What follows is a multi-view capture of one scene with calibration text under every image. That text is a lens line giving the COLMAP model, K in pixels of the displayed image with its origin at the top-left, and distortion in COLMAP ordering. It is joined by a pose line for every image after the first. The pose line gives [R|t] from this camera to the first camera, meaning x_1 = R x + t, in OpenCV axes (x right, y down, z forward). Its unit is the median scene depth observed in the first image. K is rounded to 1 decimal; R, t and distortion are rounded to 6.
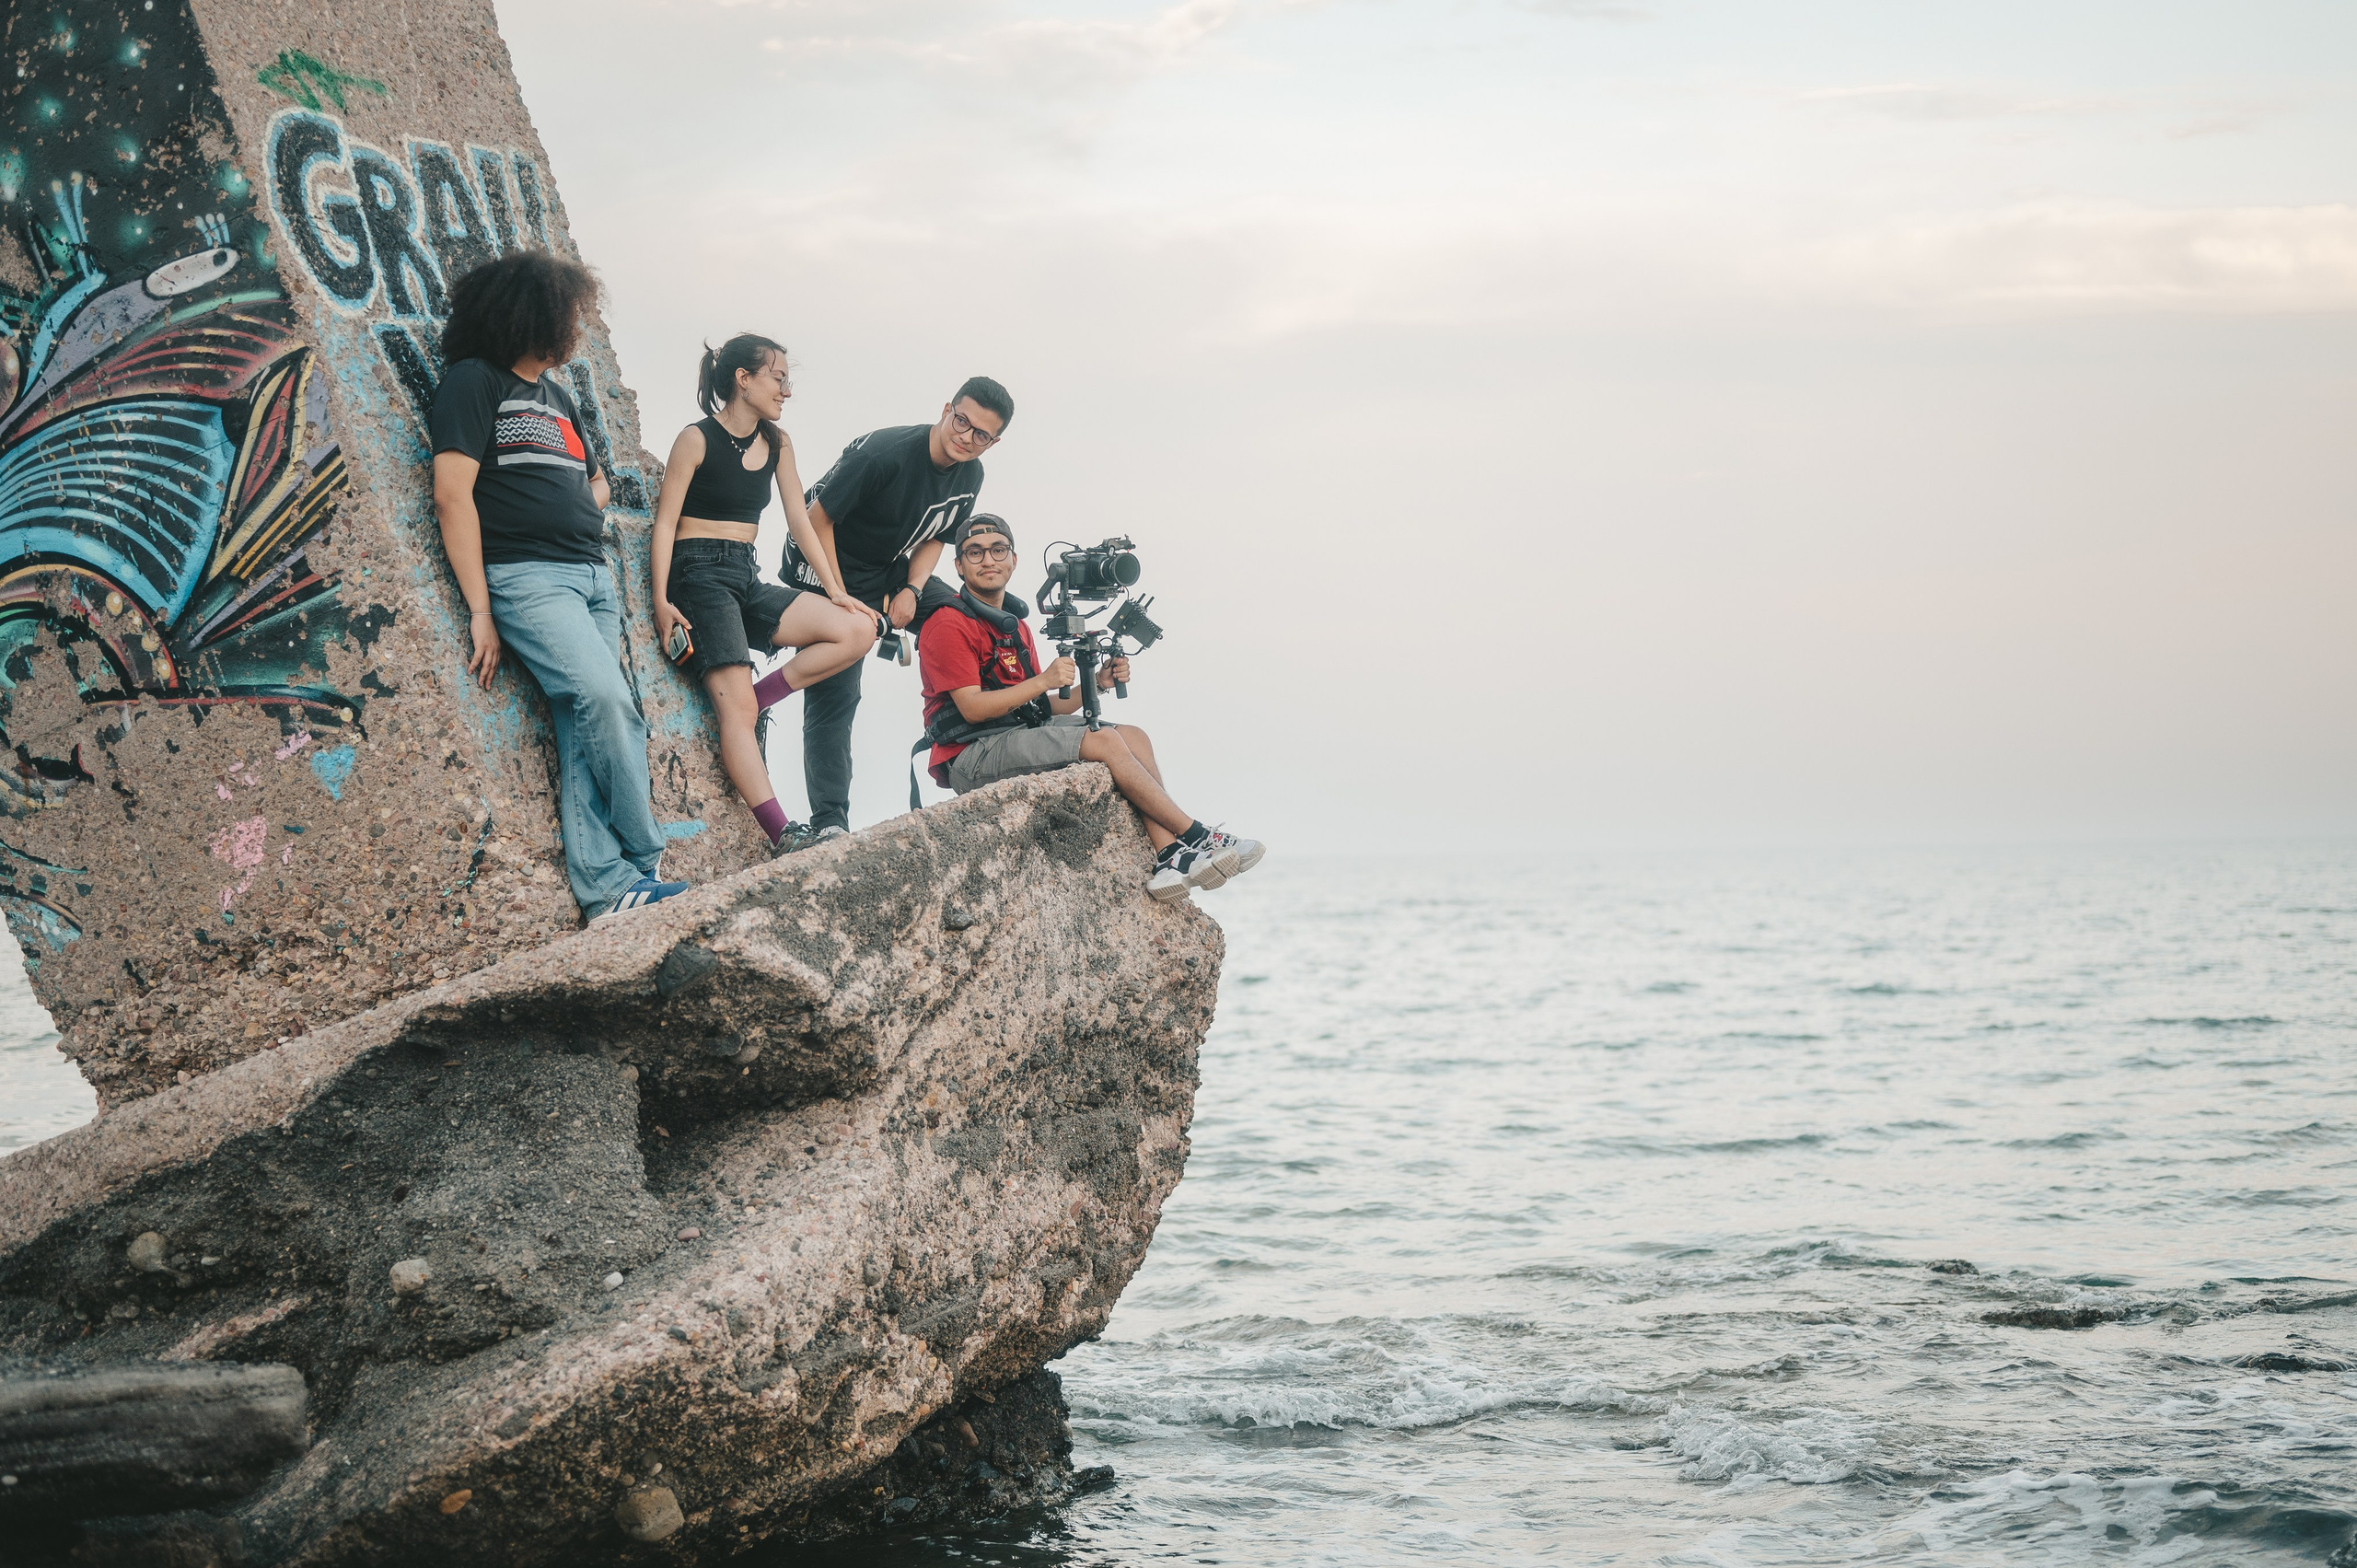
lens RADIAL K [[3685.8, 0, 1258.5], [0, 3685.8, 790.8], [0, 0, 1]] dist [-0.000875, 0.000000]
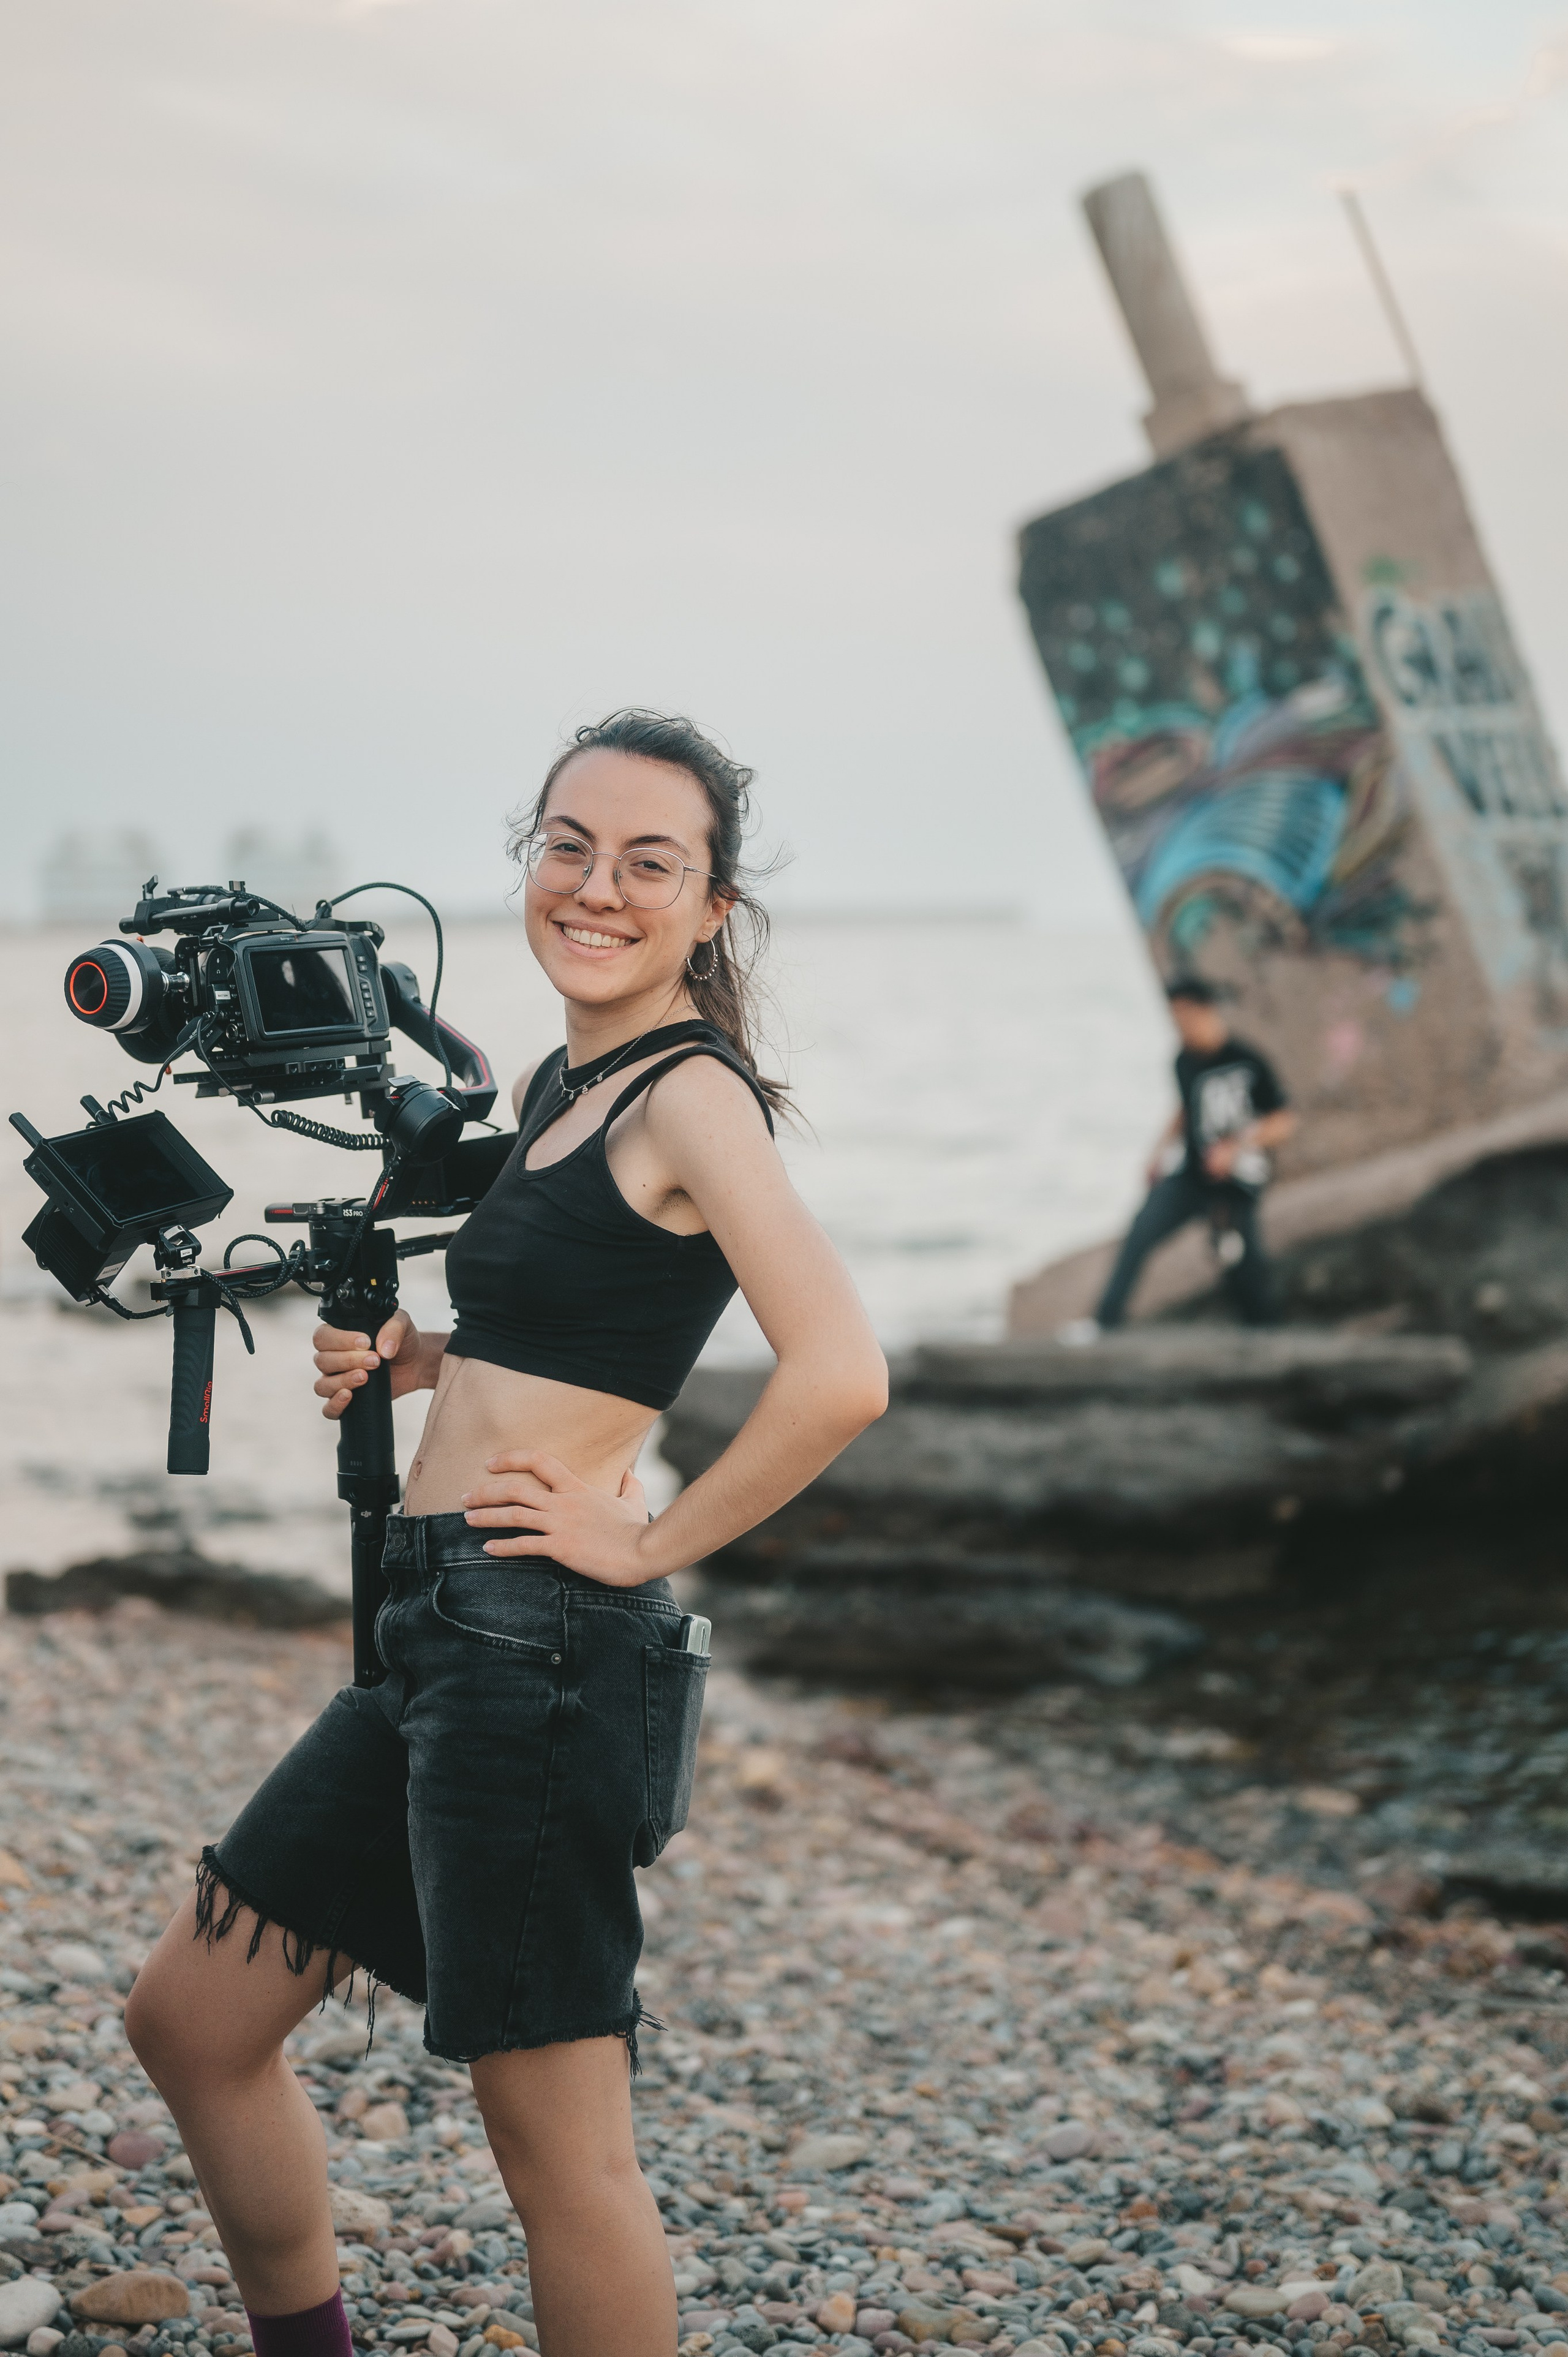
lens RADIAL K [[3388.8, 0, 789.7], [0, 3388.8, 1172.7], [0, 0, 1]] dist [-0.002447, 0.000000]
pose [[0.965266, 0.031228, -0.259394, -0.117095], [-0.006817, 0.995504, 0.094479, -0.070077], [0.261178, -0.089429, 0.961139, -0.560604]]
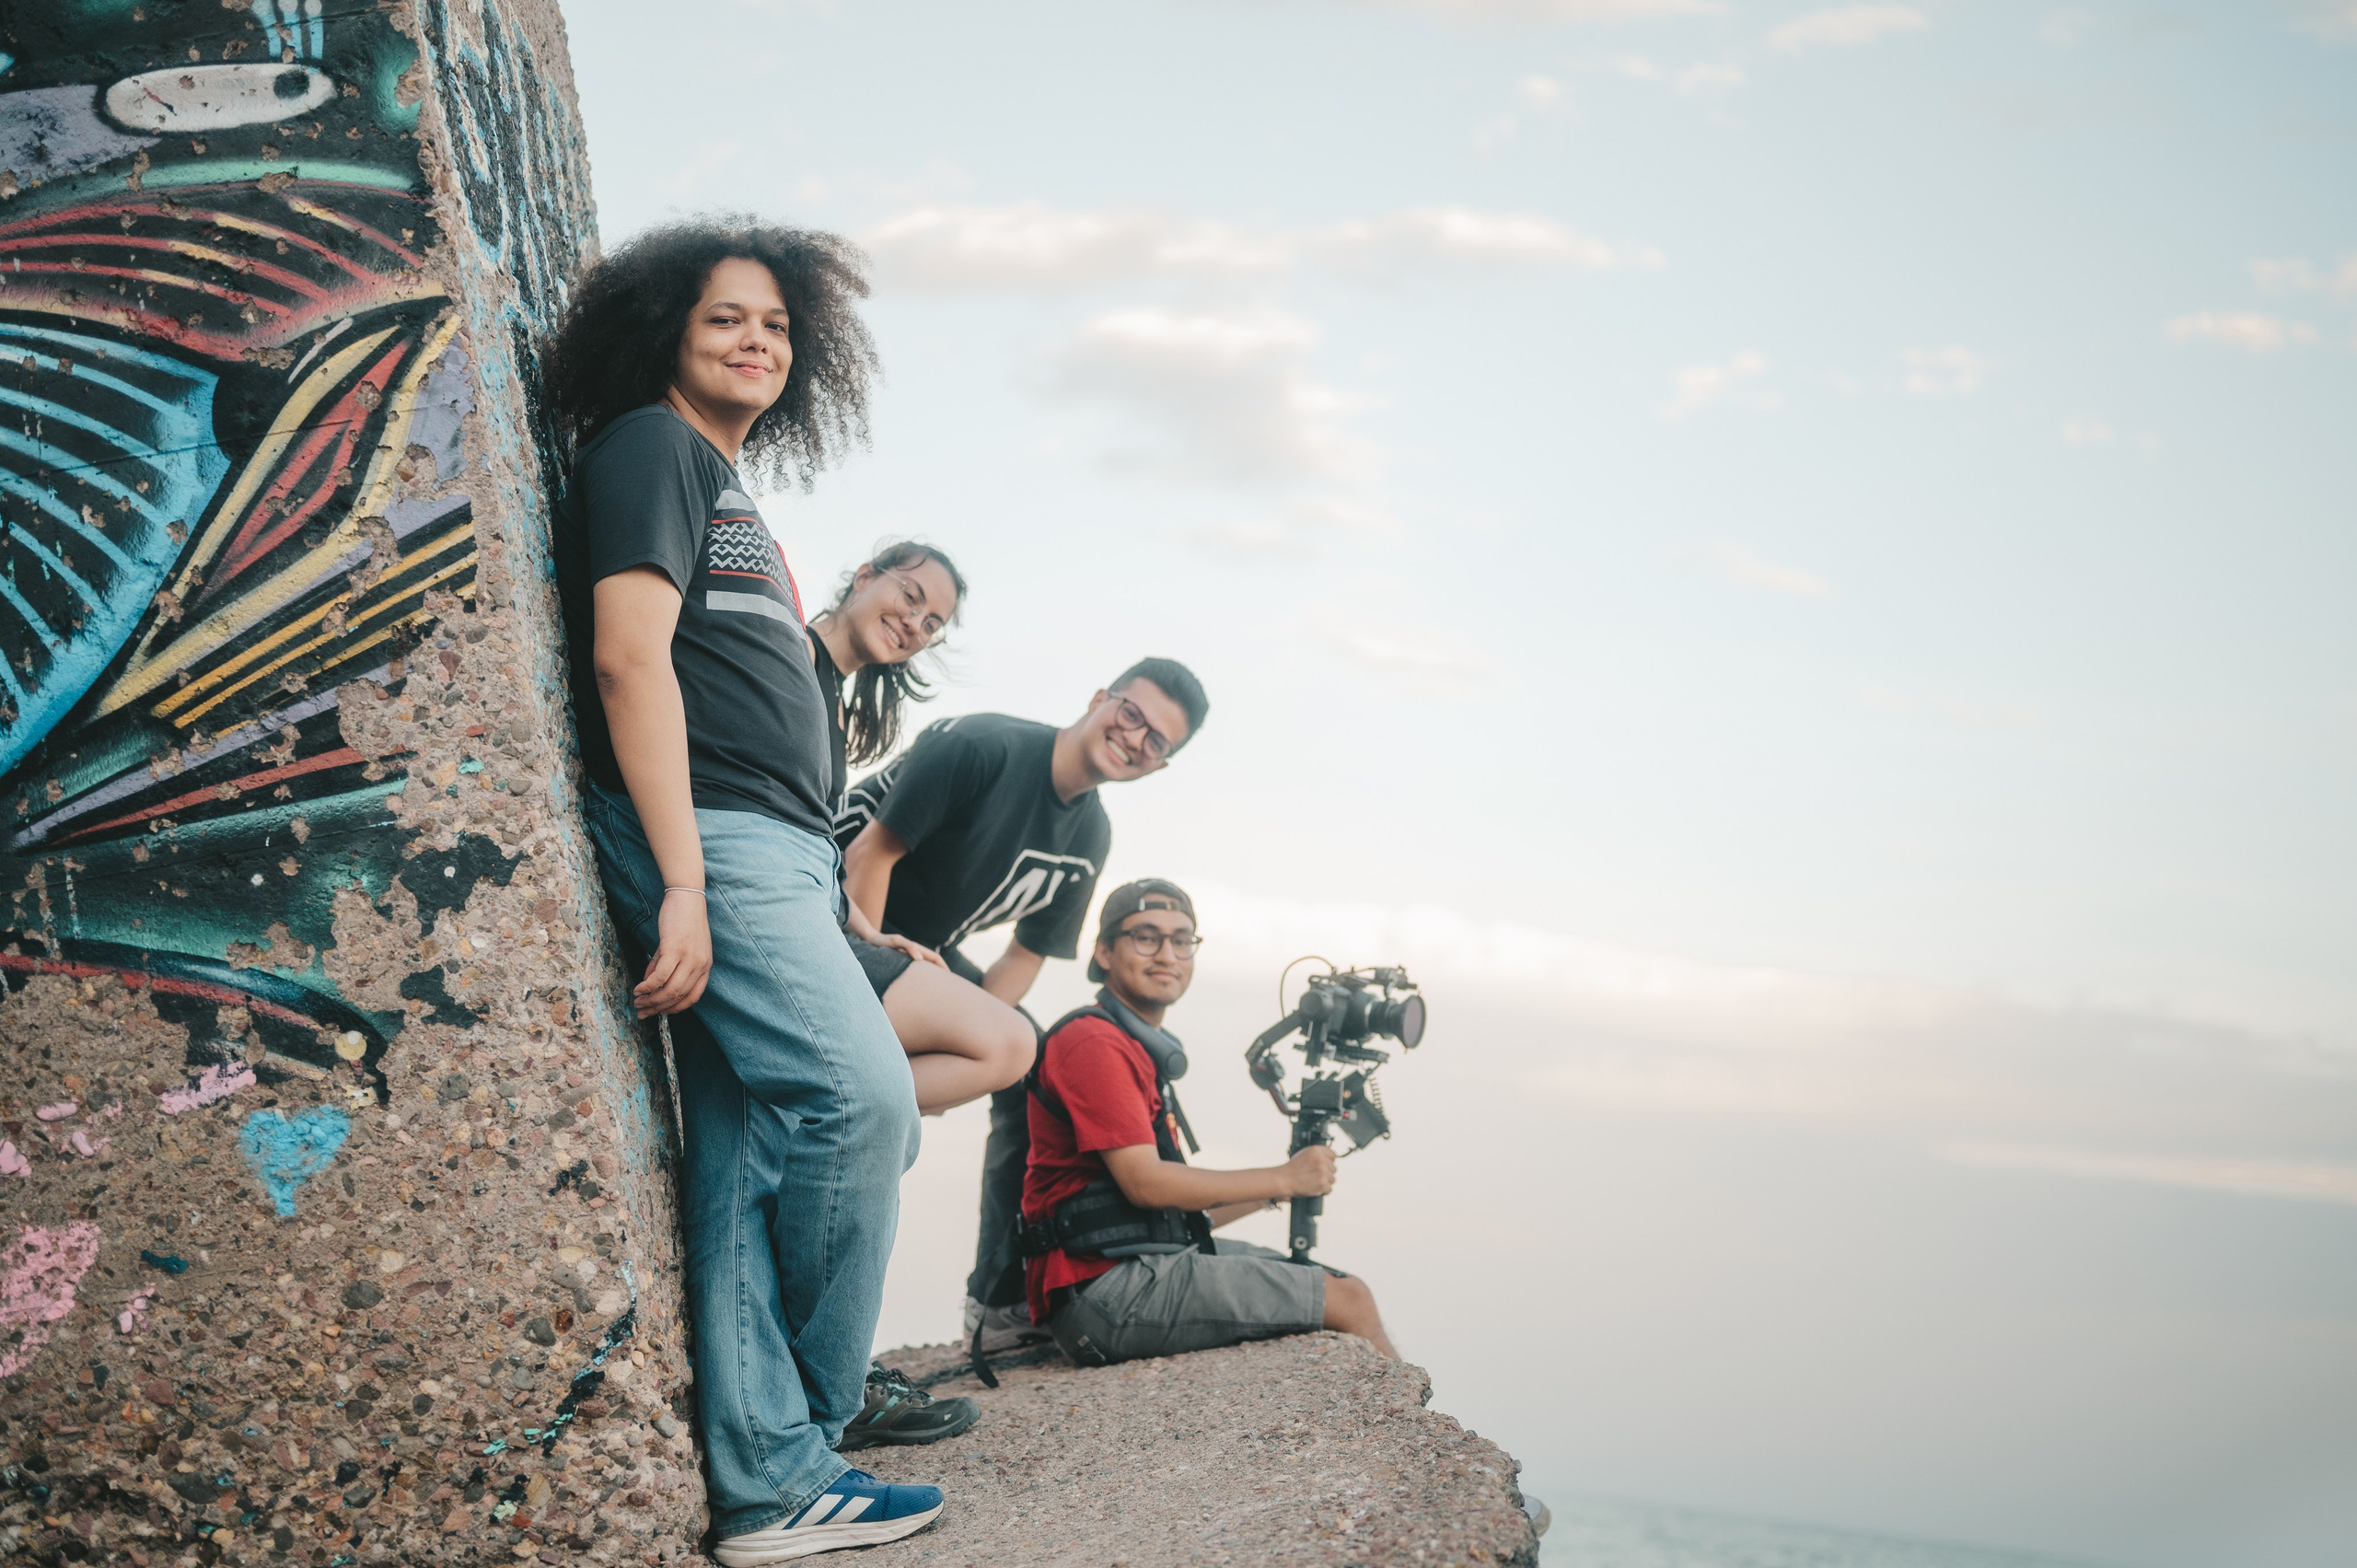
lens RADIAL K [[3388.9, 0, 1126.3], [0, 3388.9, 761.0], [0, 0, 1]] dist [-0.002447, 0.000000]
pose [[0.915462, 0.206924, 0.345125, -0.315274], [-0.151524, 0.971792, -0.180726, 0.007859], [-0.372786, 0.113153, 0.920992, 0.549858]]
